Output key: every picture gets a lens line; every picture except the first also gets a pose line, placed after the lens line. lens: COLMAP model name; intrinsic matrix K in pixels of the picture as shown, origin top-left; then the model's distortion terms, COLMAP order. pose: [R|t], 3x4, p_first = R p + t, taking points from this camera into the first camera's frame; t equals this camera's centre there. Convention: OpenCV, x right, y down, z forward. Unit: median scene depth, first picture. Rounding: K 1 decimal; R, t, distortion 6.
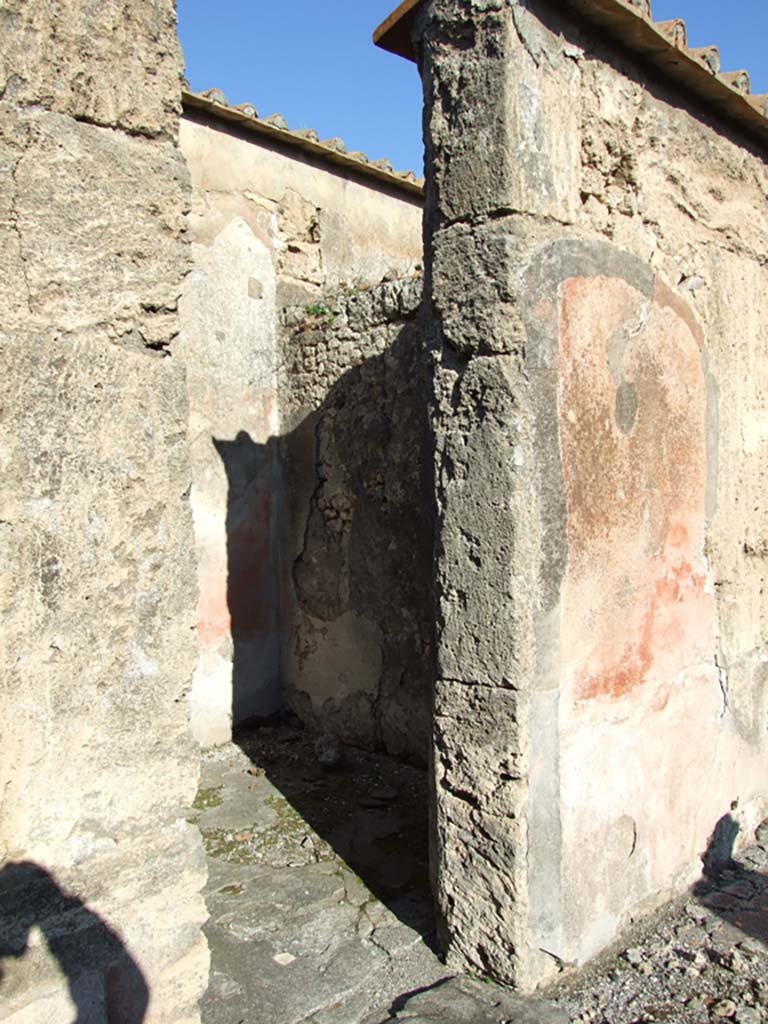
lens RADIAL K [[872.9, 0, 382.7], [0, 872.9, 513.1], [0, 0, 1]] dist [-0.044301, 0.033799]
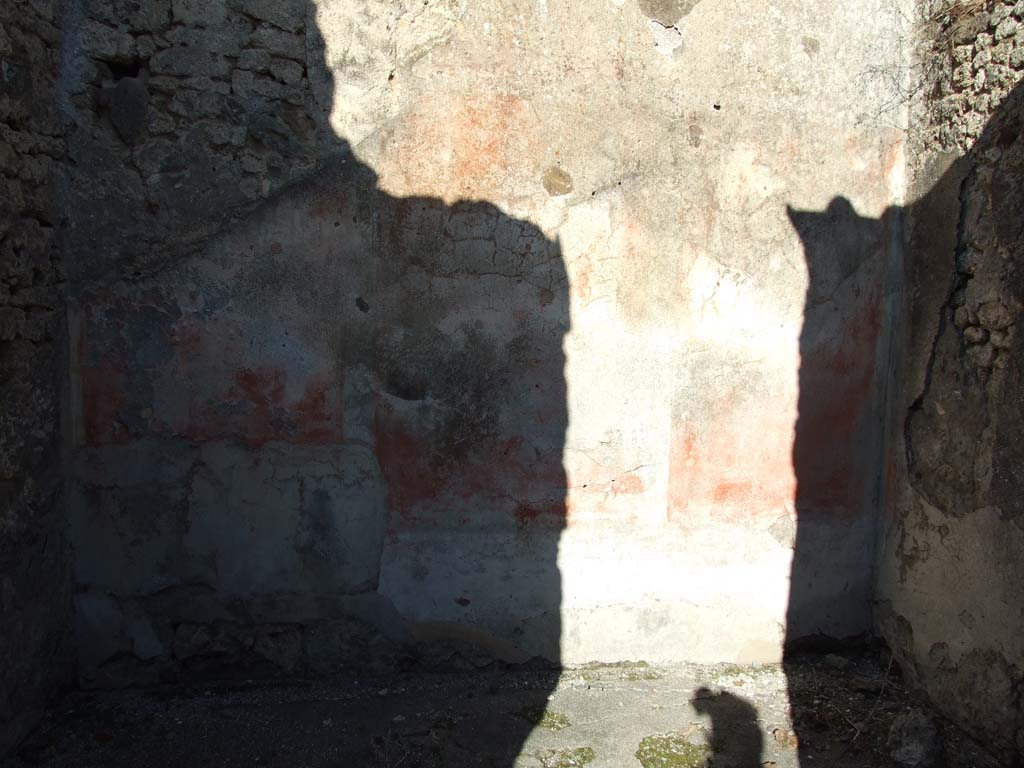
lens RADIAL K [[872.9, 0, 513.8], [0, 872.9, 379.3], [0, 0, 1]] dist [-0.044301, 0.033799]
pose [[0.799951, 0.094056, -0.592648, 0.037688], [-0.059505, 0.995205, 0.077625, 0.003808], [0.597108, -0.026830, 0.801712, 0.351919]]
